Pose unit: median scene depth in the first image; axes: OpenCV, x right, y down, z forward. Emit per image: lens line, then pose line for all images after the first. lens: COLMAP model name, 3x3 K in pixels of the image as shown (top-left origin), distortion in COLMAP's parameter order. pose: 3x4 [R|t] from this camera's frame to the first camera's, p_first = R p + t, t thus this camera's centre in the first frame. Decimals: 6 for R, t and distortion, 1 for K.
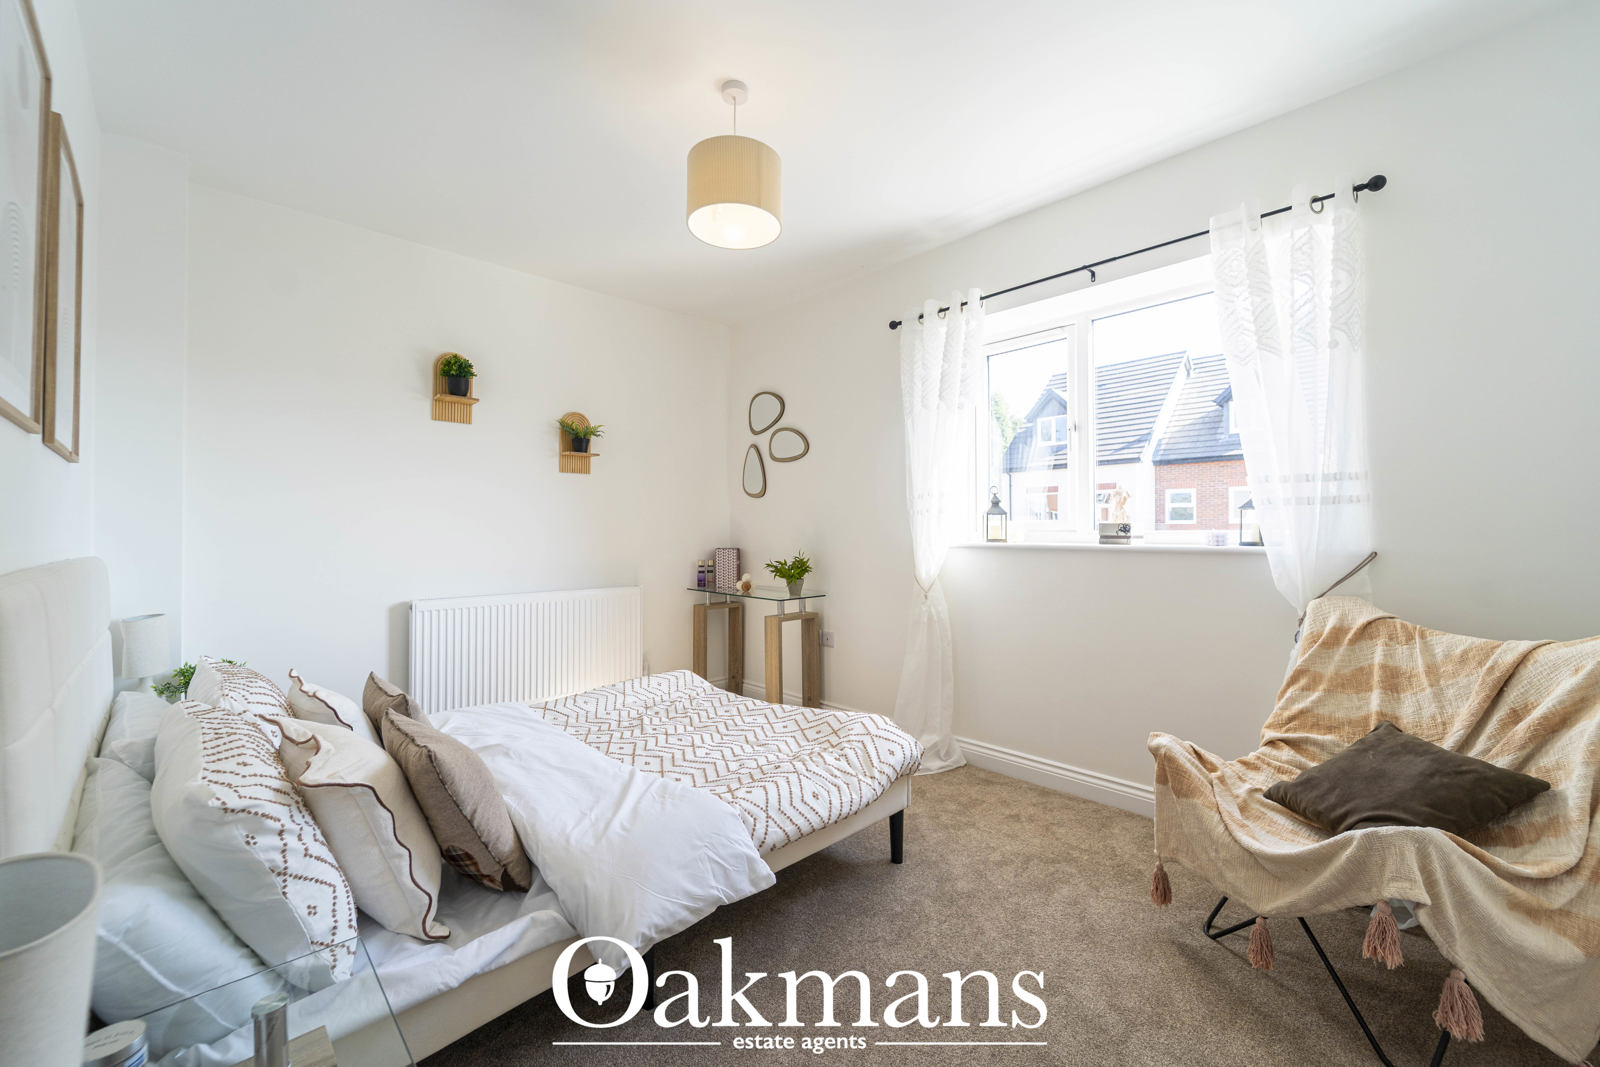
lens RADIAL K [[643.1, 0, 797.2], [0, 643.1, 528.4], [0, 0, 1]] dist [0.002725, -0.003088]
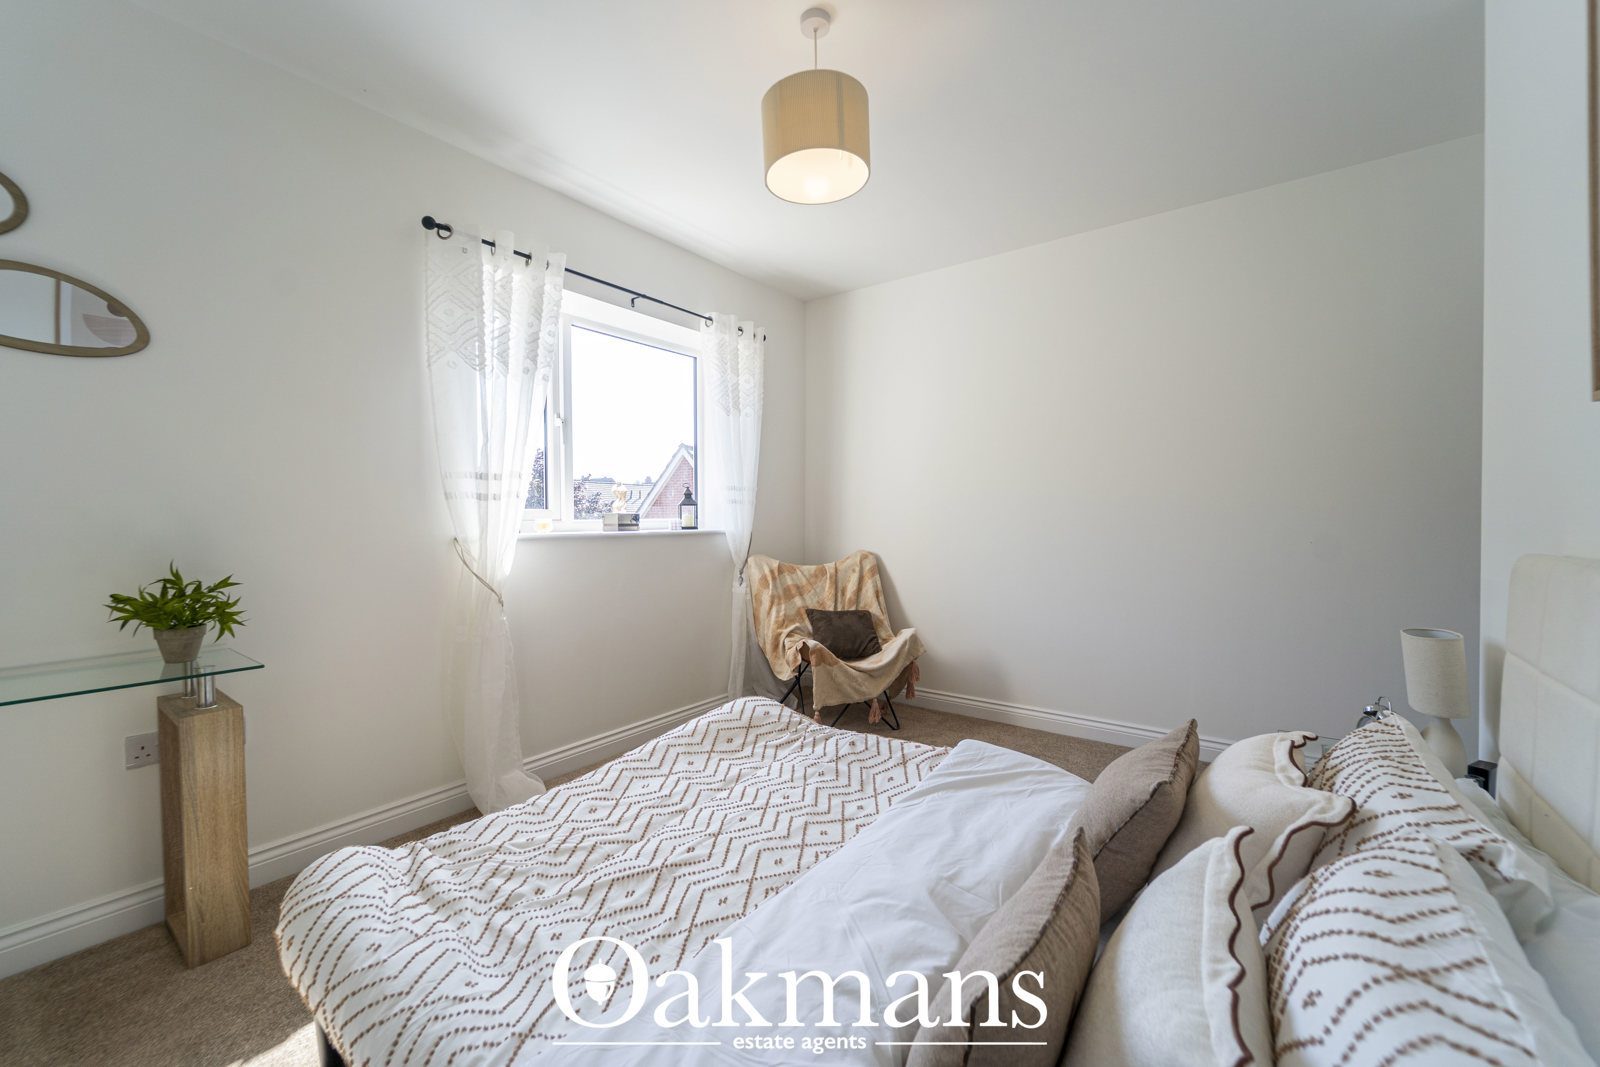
lens RADIAL K [[643.1, 0, 797.2], [0, 643.1, 528.4], [0, 0, 1]] dist [0.002725, -0.003088]
pose [[-0.167715, -0.016255, 0.985701, -0.821568], [-0.001998, 0.999868, 0.016149, -0.000244], [-0.985833, 0.000739, -0.167725, 0.989971]]
